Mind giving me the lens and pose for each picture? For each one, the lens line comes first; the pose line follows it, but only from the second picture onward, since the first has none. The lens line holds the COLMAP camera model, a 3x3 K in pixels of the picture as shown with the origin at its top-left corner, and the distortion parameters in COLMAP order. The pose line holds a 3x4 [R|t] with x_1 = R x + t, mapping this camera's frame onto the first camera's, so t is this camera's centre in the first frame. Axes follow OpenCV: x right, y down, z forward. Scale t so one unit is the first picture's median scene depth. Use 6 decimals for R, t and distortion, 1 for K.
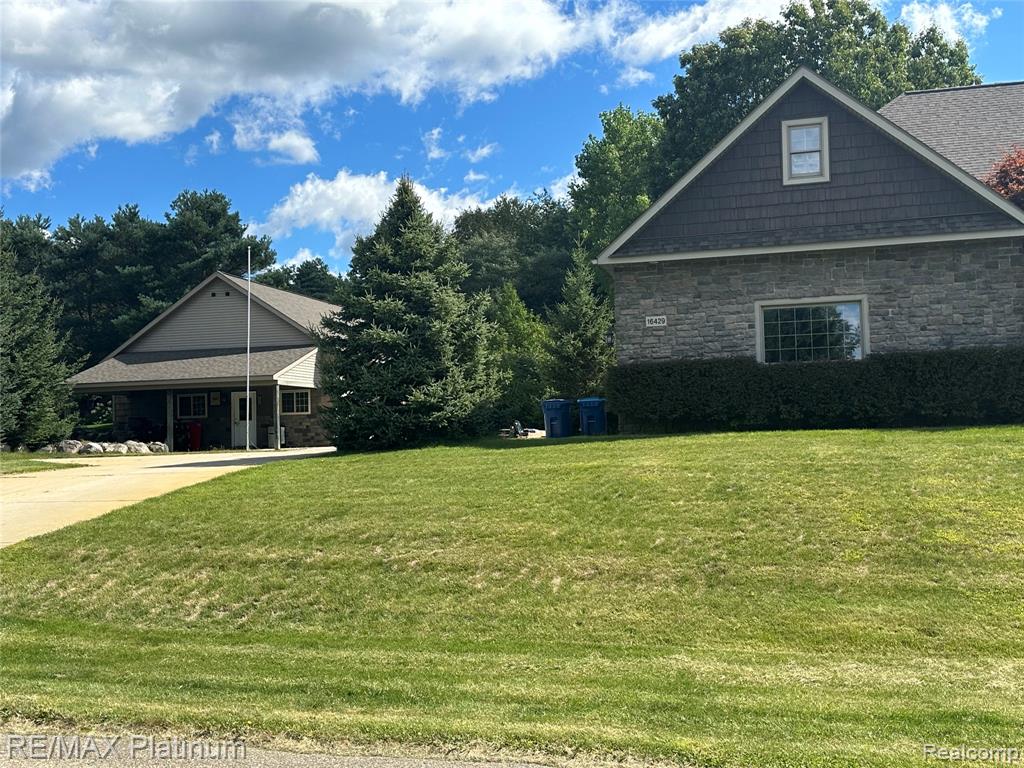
lens RADIAL K [[1113.2, 0, 512.0], [0, 1113.2, 384.0], [0, 0, 1]] dist [0.102039, -0.005300]
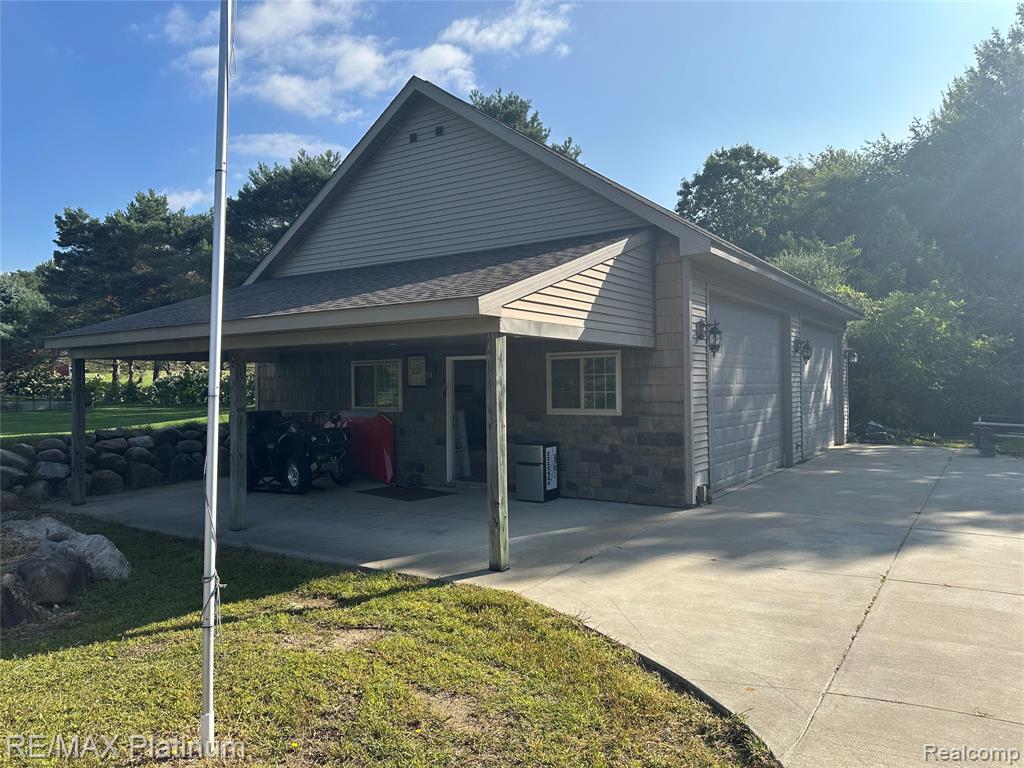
lens RADIAL K [[723.3, 0, 512.0], [0, 723.3, 384.0], [0, 0, 1]] dist [0.305371, -0.000110]
pose [[0.943367, 0.012155, -0.331528, -0.132606], [0.006217, 0.998505, 0.054300, 0.002565], [0.331692, -0.053286, 0.941882, 0.750464]]
